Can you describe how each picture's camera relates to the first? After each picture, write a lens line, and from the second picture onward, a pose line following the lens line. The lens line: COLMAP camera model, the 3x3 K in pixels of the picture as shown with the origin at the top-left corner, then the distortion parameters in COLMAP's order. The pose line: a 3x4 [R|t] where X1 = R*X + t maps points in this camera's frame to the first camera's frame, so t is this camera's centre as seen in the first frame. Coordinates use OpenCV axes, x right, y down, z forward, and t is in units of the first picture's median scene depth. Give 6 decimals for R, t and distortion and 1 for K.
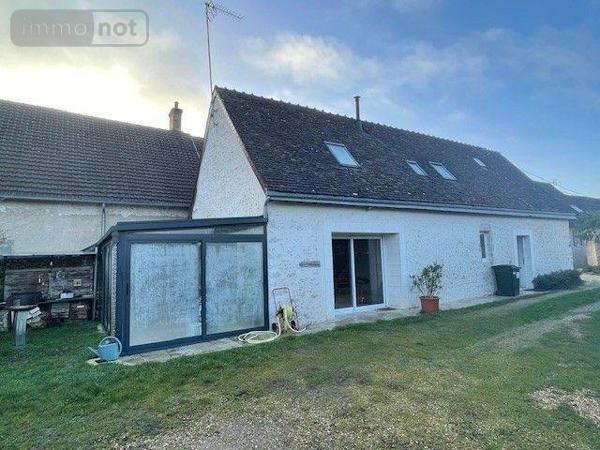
lens RADIAL K [[368.4, 0, 300.0], [0, 368.4, 225.0], [0, 0, 1]] dist [-0.003438, -0.000340]
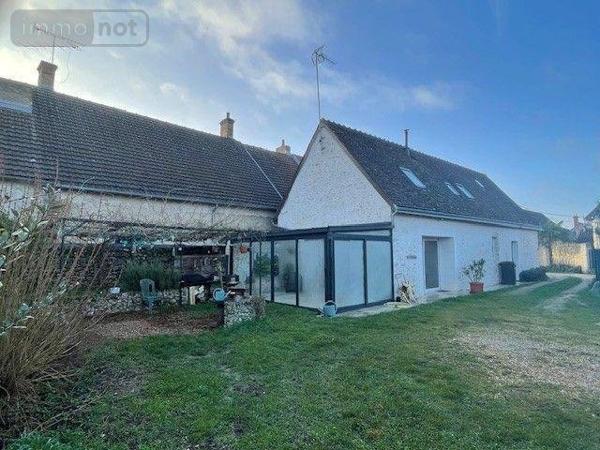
lens RADIAL K [[368.4, 0, 300.0], [0, 368.4, 225.0], [0, 0, 1]] dist [-0.003438, -0.000340]
pose [[0.986483, 0.039480, 0.159037, -0.561720], [-0.040714, 0.999161, 0.004506, -0.007059], [-0.158726, -0.010920, 0.987262, -0.300868]]
